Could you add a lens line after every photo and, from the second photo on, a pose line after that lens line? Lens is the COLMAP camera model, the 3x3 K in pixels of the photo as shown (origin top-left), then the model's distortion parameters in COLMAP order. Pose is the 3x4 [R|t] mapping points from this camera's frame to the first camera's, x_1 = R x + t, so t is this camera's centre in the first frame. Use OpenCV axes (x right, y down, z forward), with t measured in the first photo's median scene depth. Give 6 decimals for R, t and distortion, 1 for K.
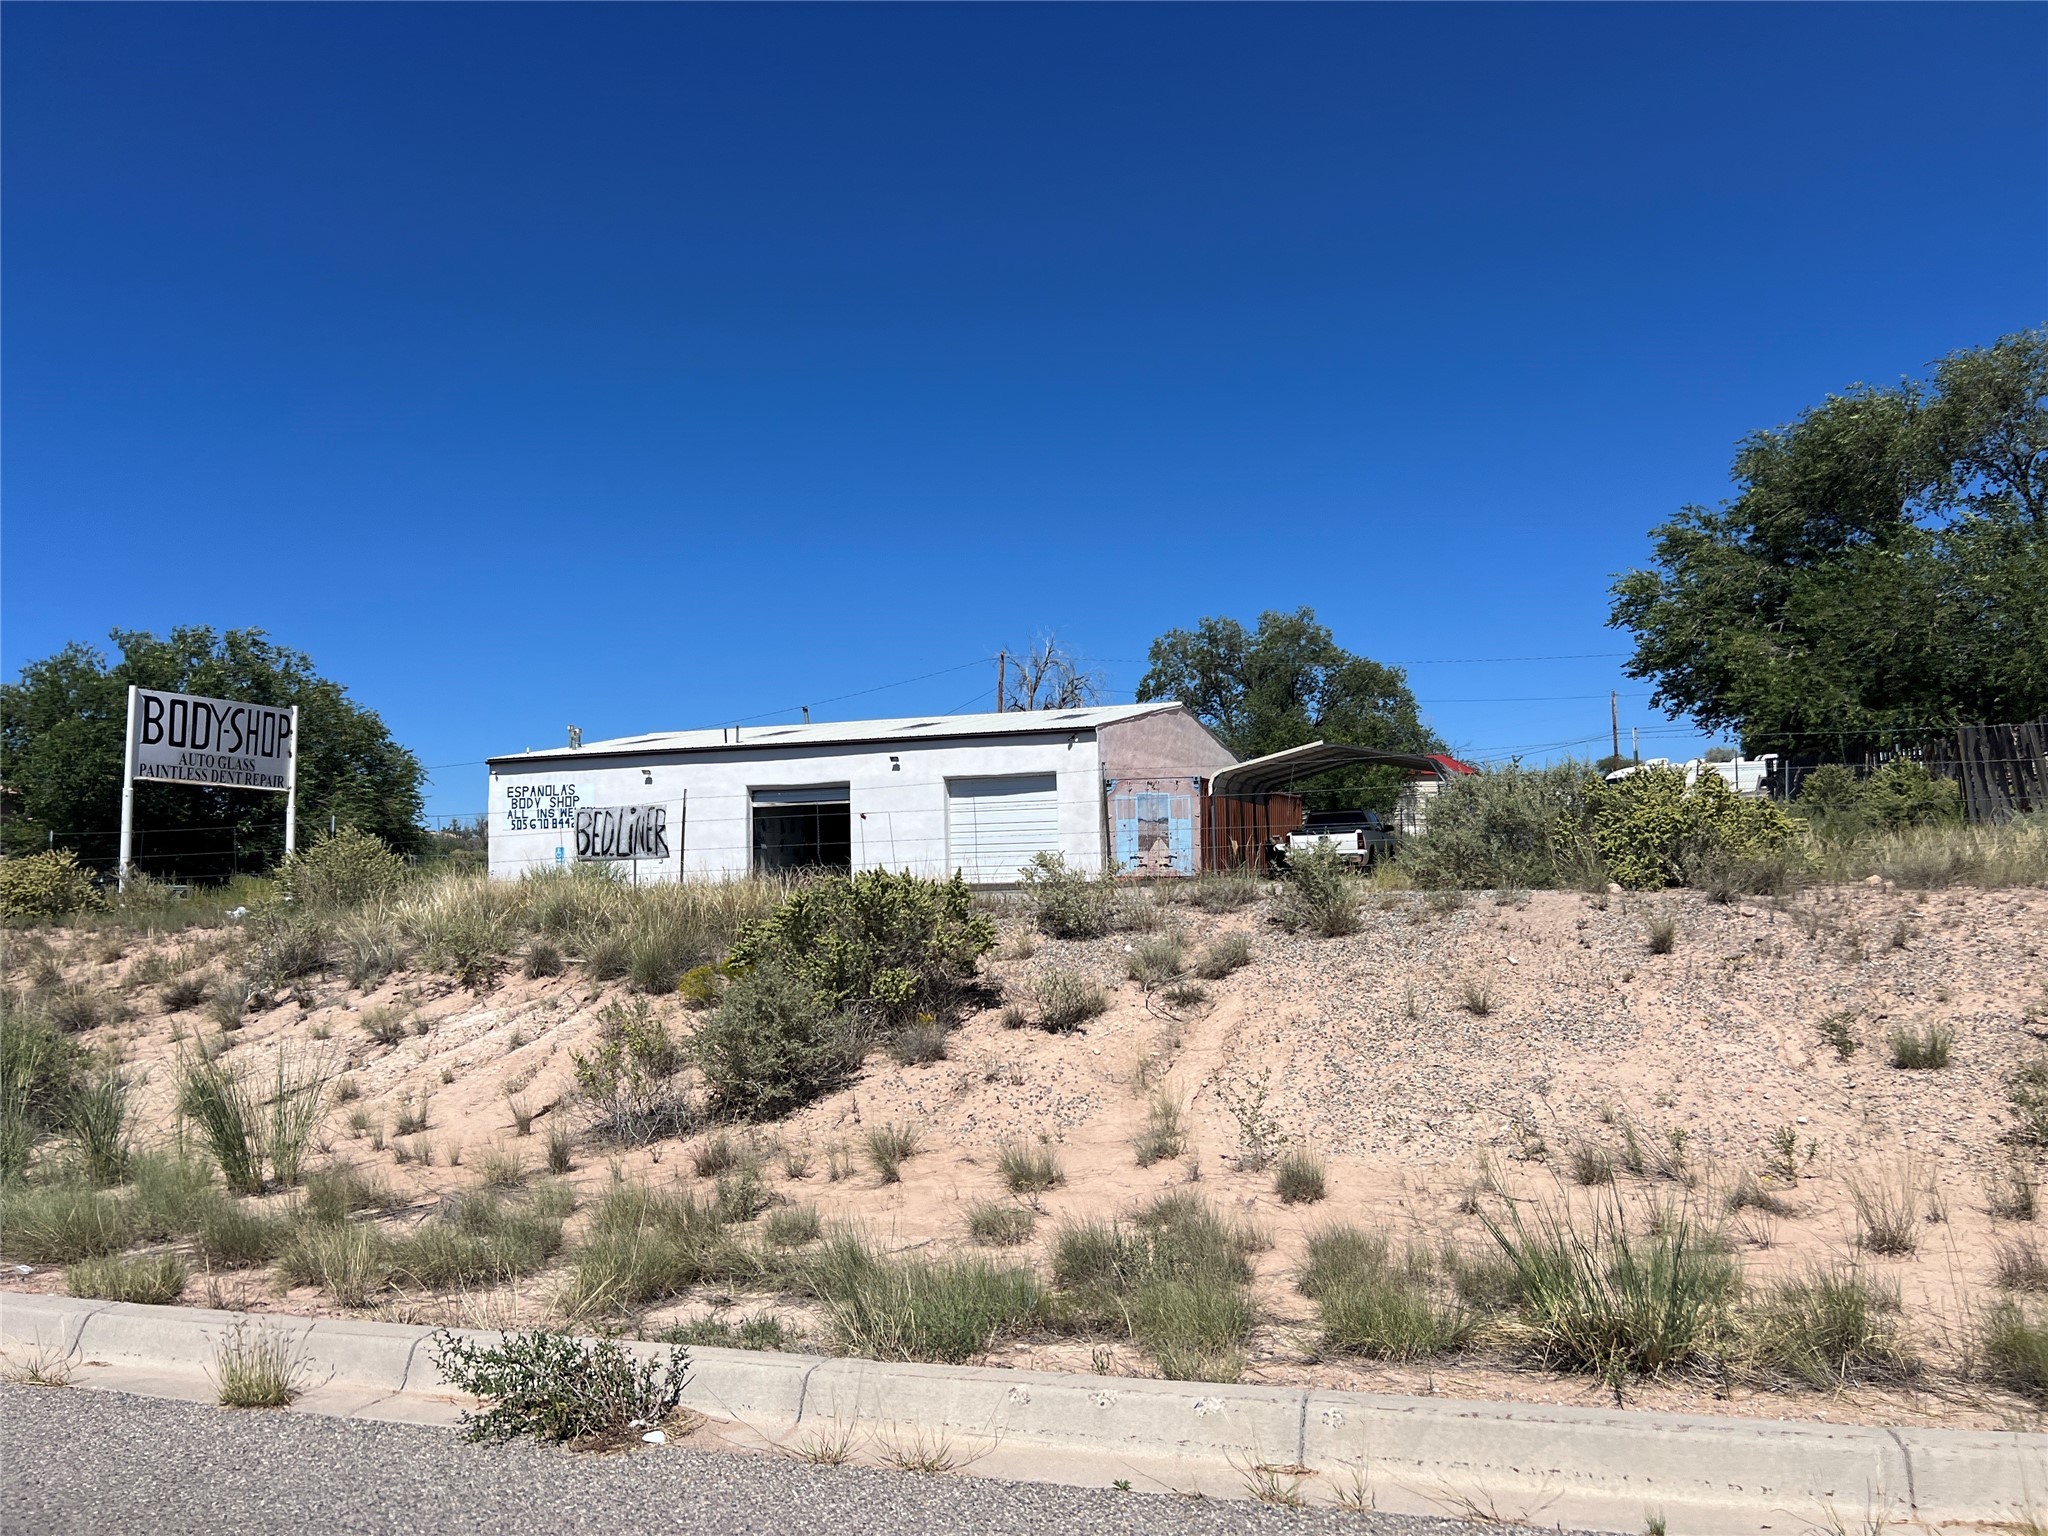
lens RADIAL K [[1550.8, 0, 1030.4], [0, 1550.8, 764.2], [0, 0, 1]] dist [0.006751, -0.000323]
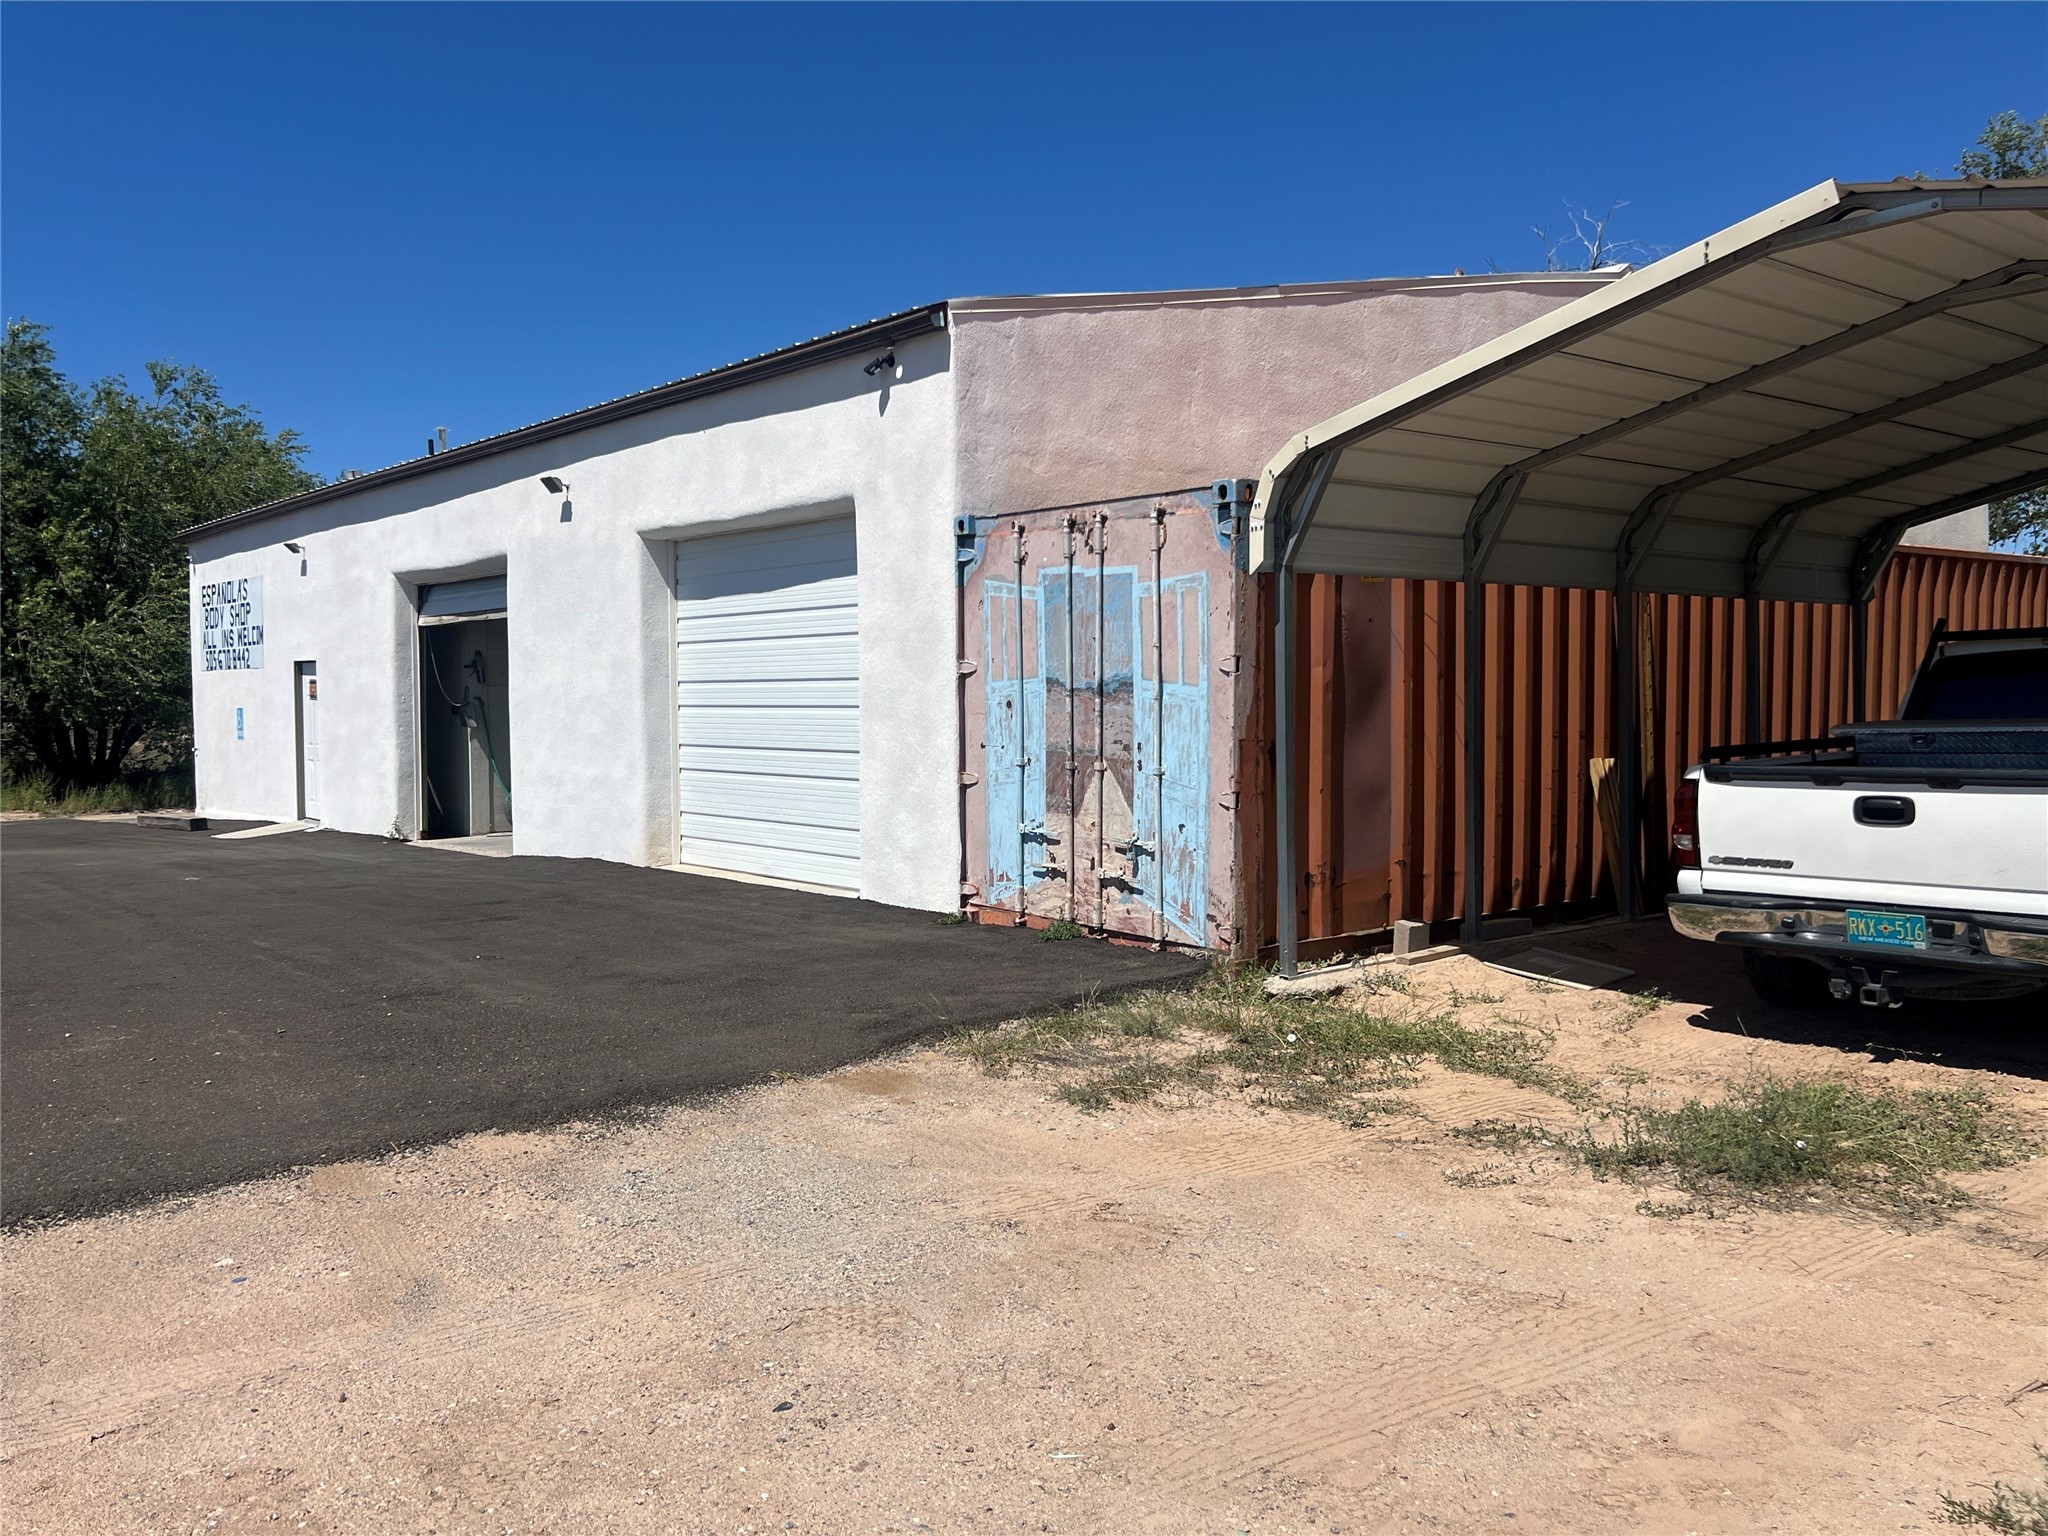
lens RADIAL K [[1588.0, 0, 1018.3], [0, 1588.0, 776.2], [0, 0, 1]] dist [0.053919, -0.021349]
pose [[0.872738, 0.043268, -0.486268, 0.175482], [0.018932, 0.992316, 0.122276, 0.019073], [0.487822, -0.115921, 0.865212, 0.742848]]
